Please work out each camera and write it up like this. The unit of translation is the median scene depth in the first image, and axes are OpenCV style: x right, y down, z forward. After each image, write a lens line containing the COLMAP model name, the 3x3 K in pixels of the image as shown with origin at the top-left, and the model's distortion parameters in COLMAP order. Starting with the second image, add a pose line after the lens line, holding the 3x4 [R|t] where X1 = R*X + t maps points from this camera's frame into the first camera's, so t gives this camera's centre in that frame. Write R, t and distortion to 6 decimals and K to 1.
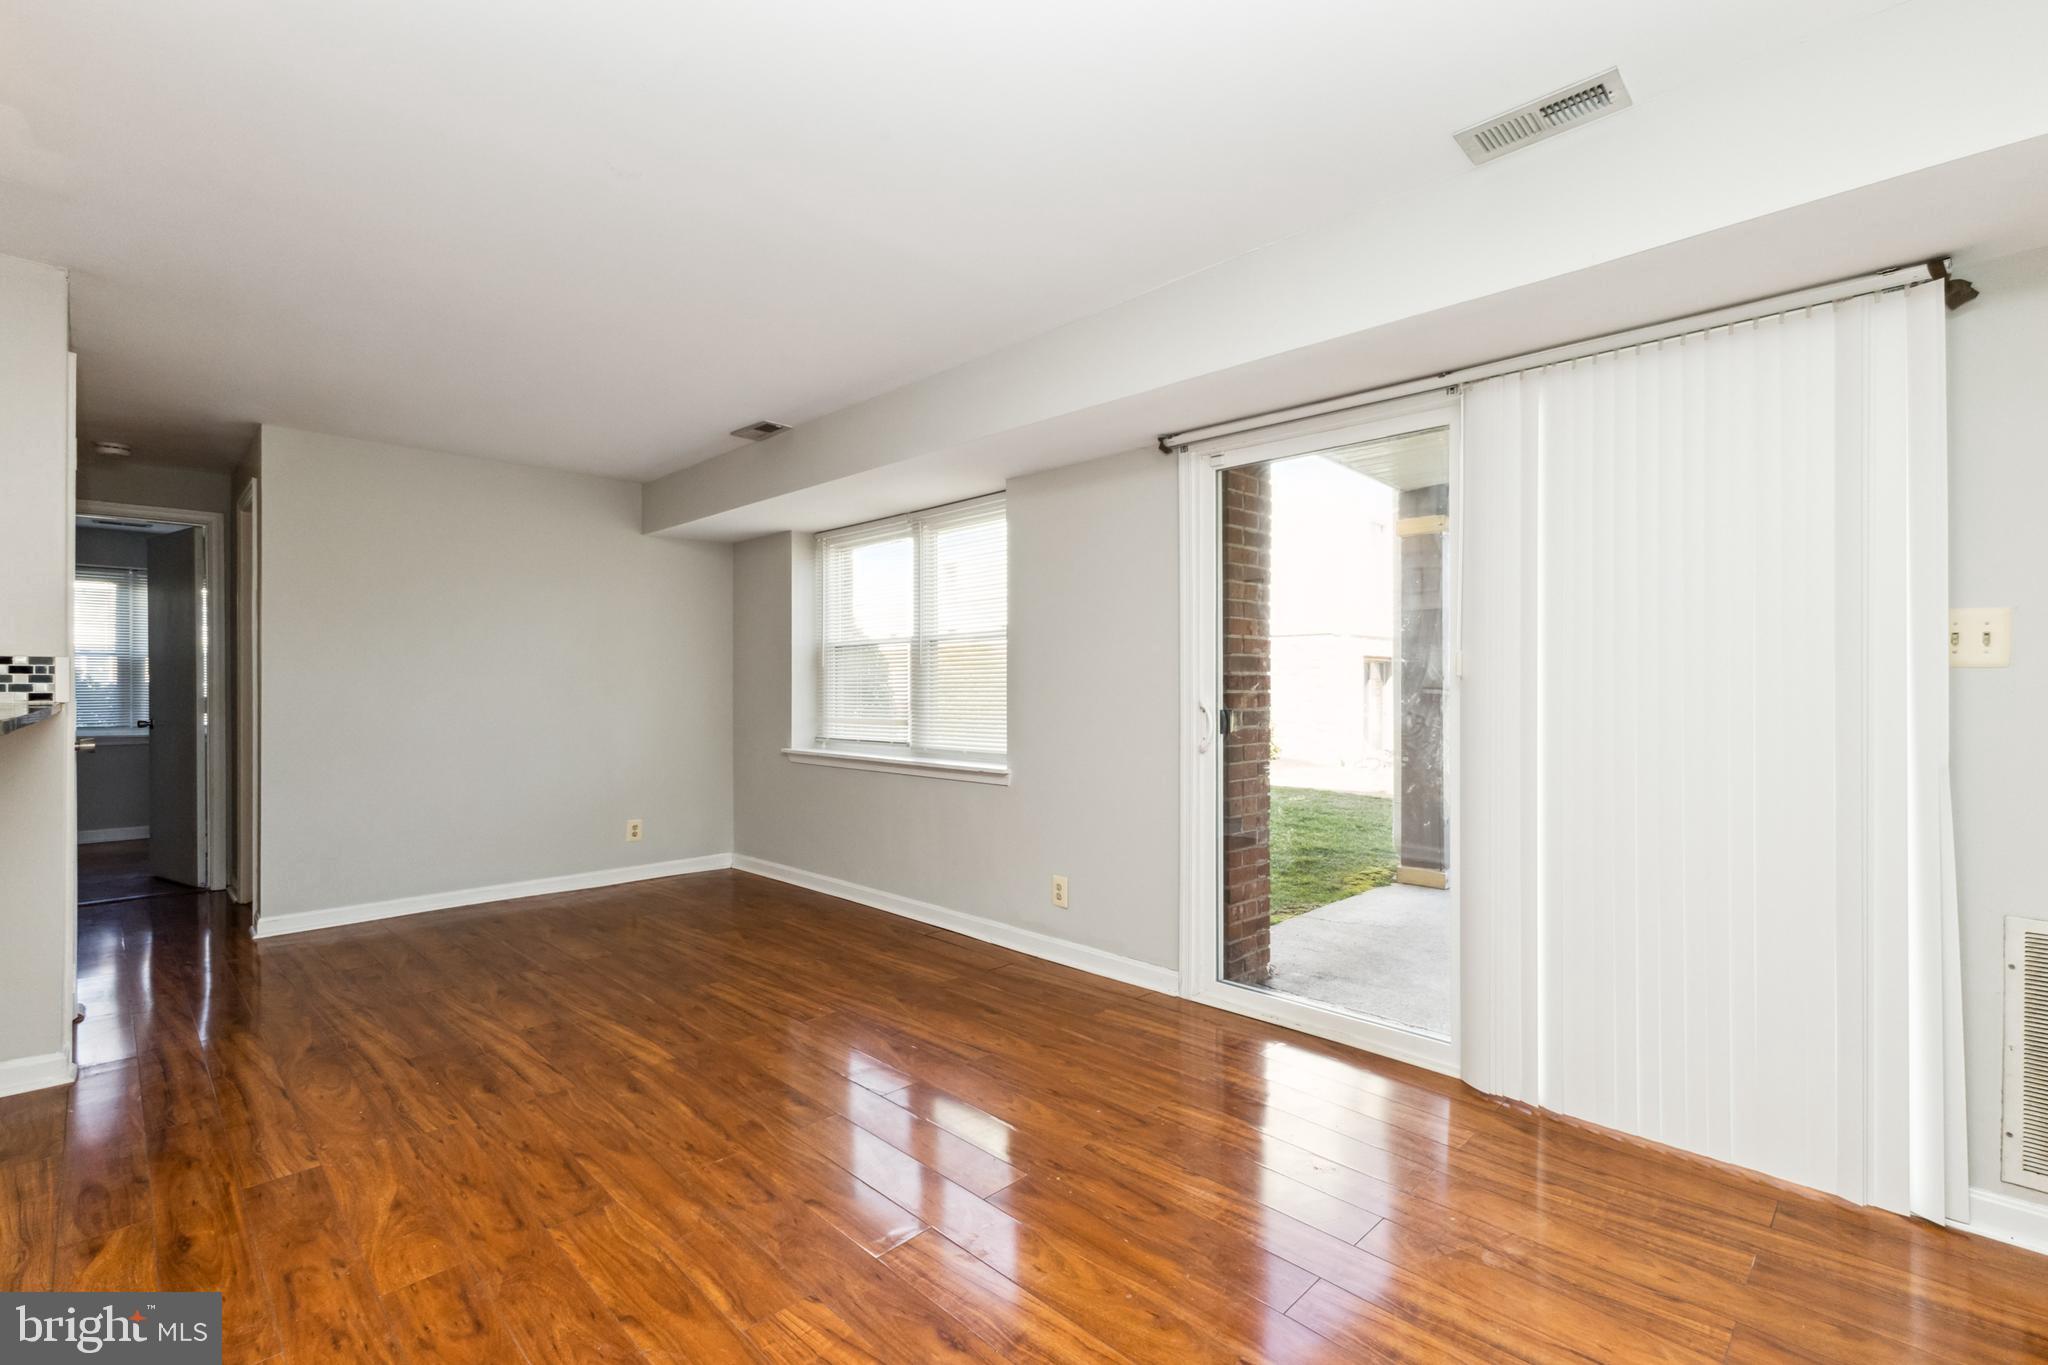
lens RADIAL K [[904.4, 0, 1024.0], [0, 904.4, 682.5], [0, 0, 1]] dist [0.009032, -0.001234]
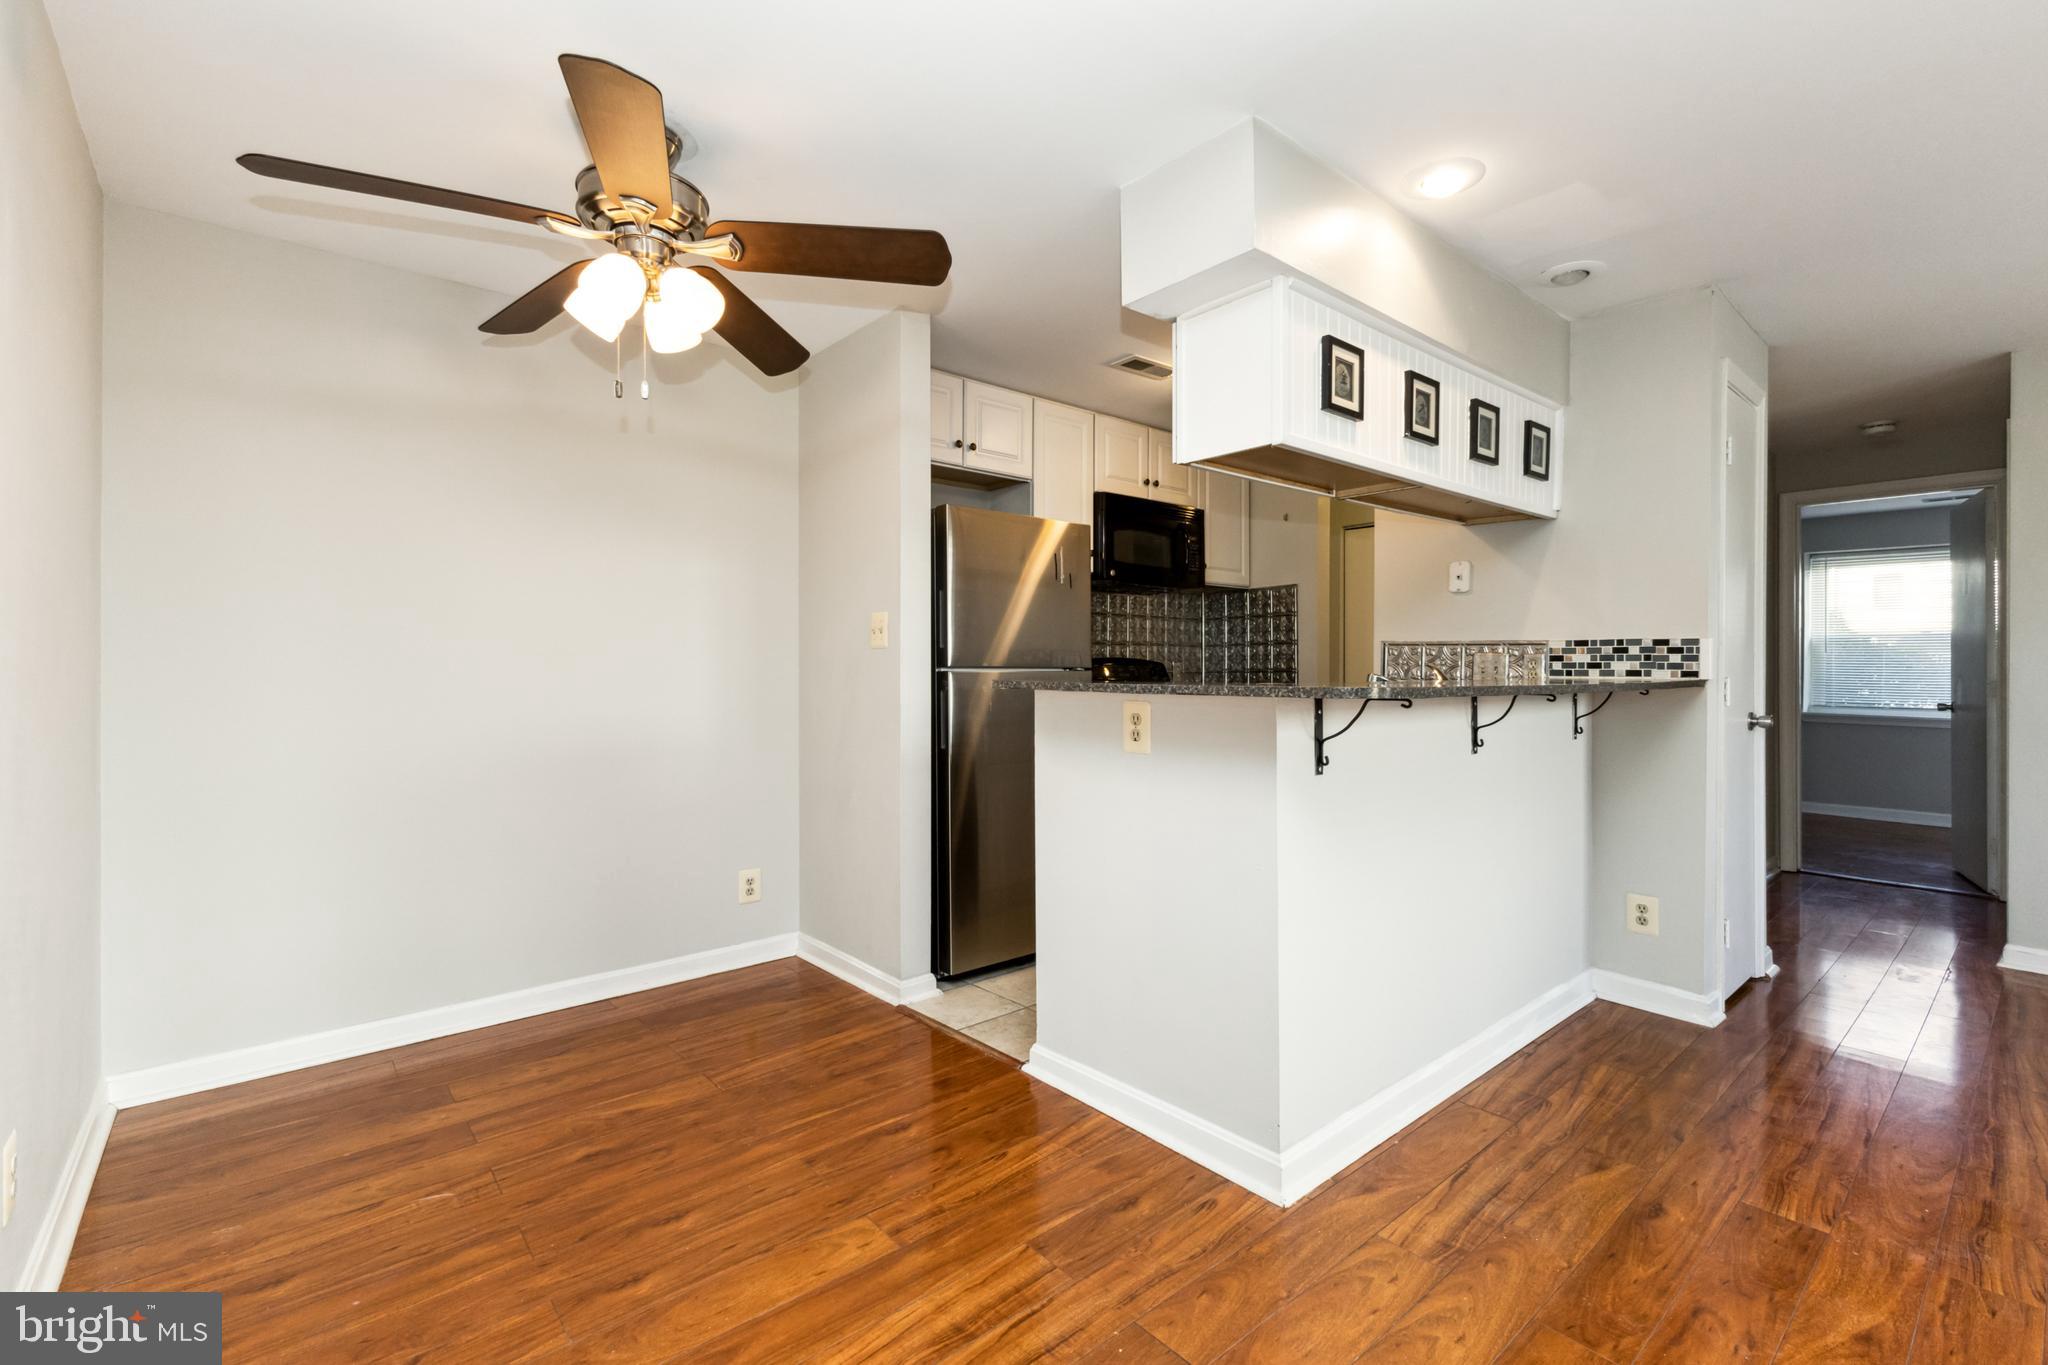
lens RADIAL K [[894.4, 0, 1025.2], [0, 894.4, 666.9], [0, 0, 1]] dist [0.018834, -0.006378]
pose [[-0.082853, 0.001823, -0.996560, 0.095191], [0.000153, 0.999998, 0.001816, 0.004287], [0.996562, -0.000002, -0.082853, 0.258274]]
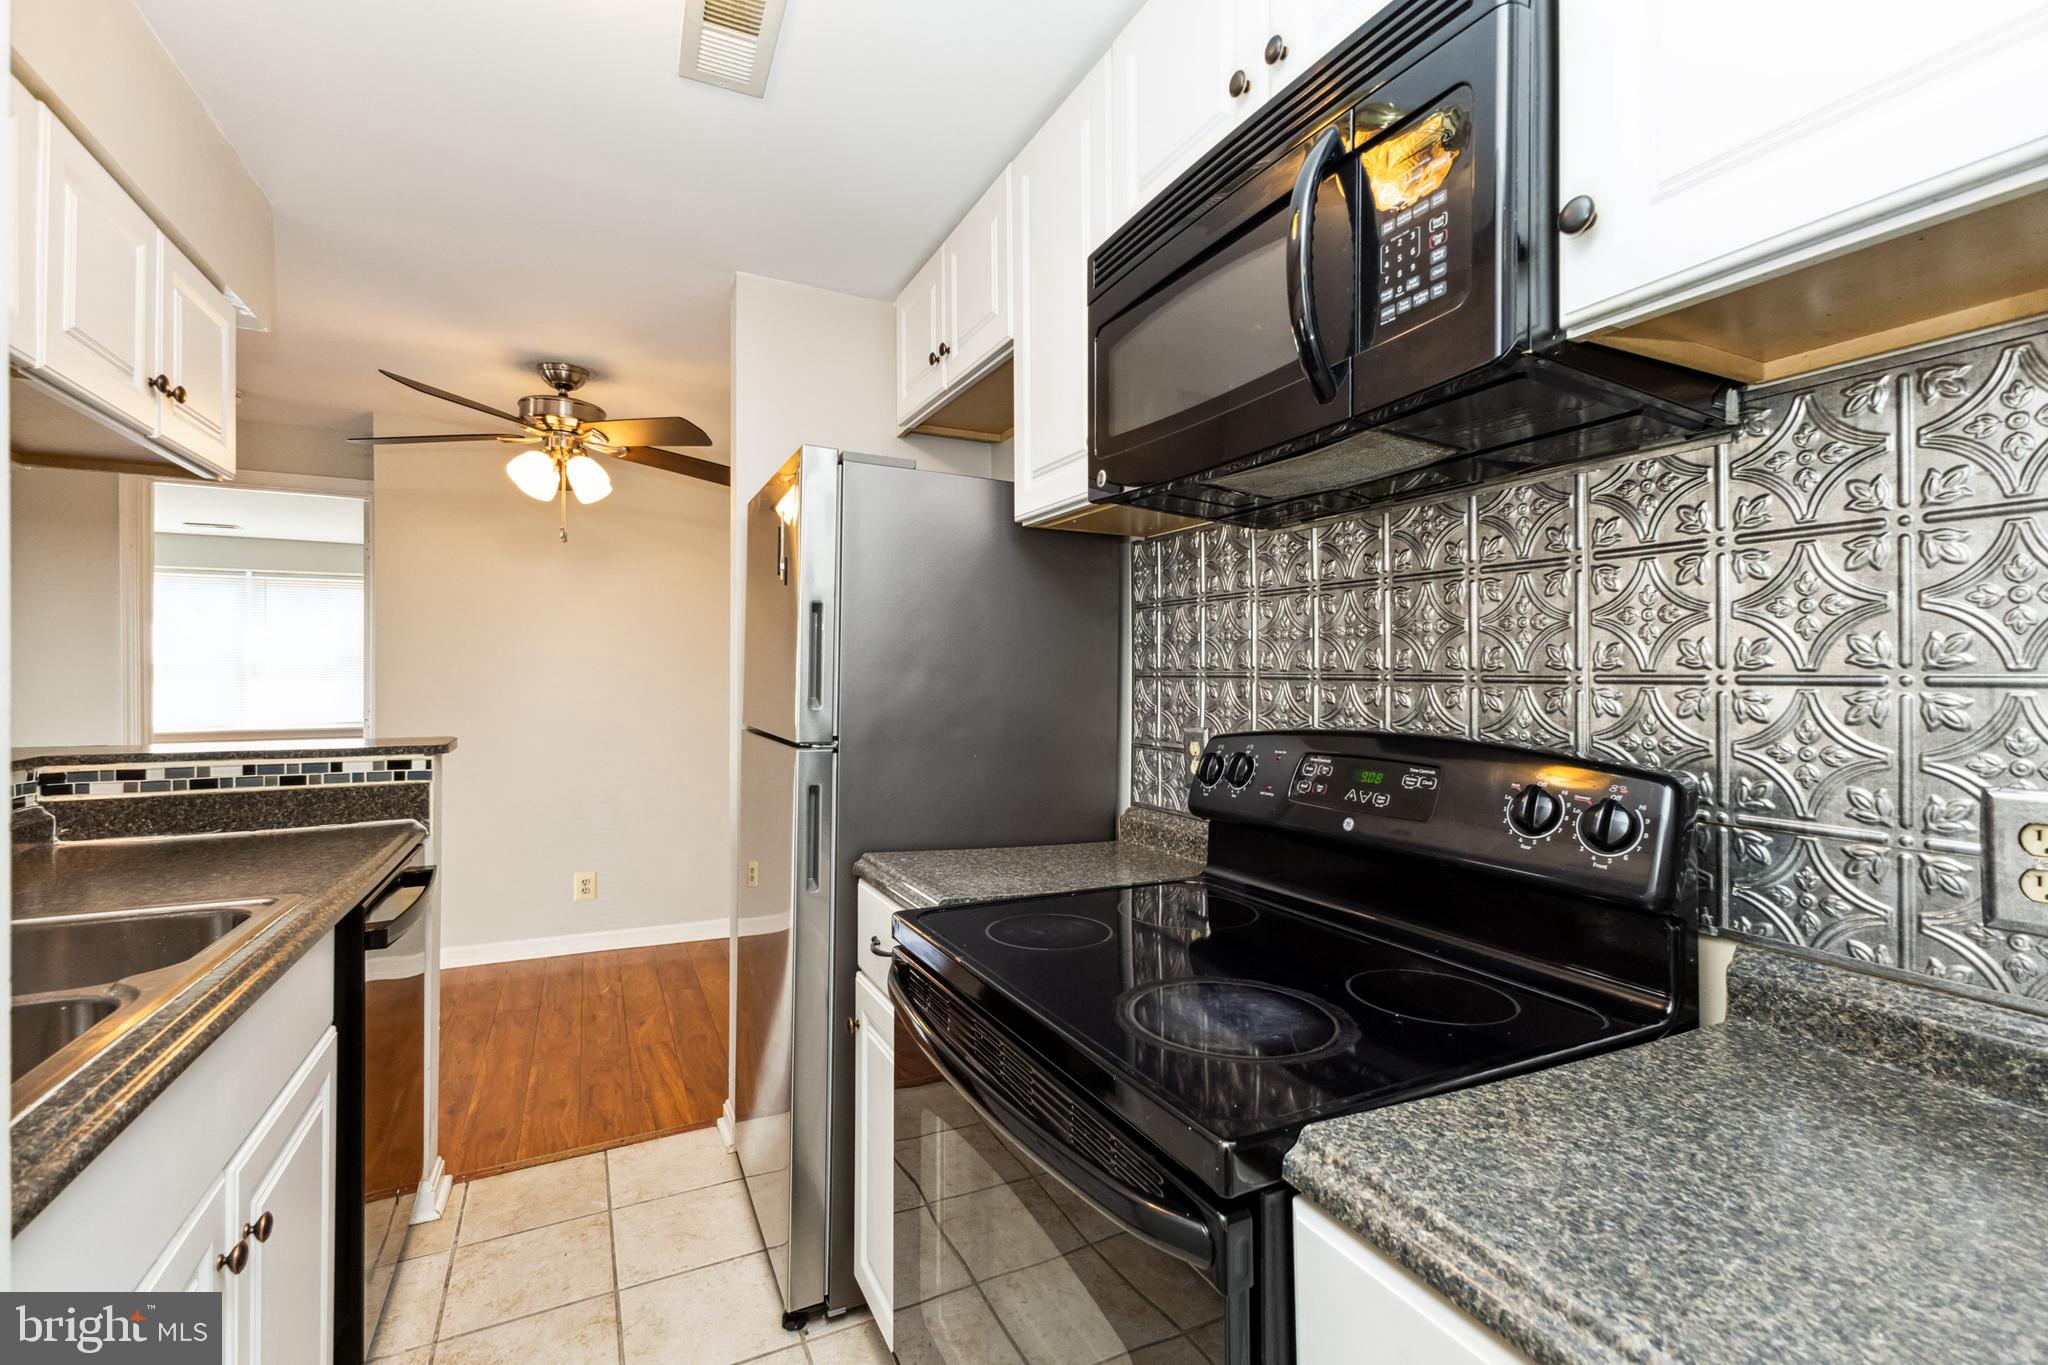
lens RADIAL K [[906.0, 0, 1025.2], [0, 906.0, 676.5], [0, 0, 1]] dist [0.012096, -0.000031]
pose [[-0.944090, -0.000607, 0.329688, -1.573029], [-0.001736, 0.999994, -0.003129, -0.036991], [-0.329684, -0.003526, -0.944085, 0.792343]]
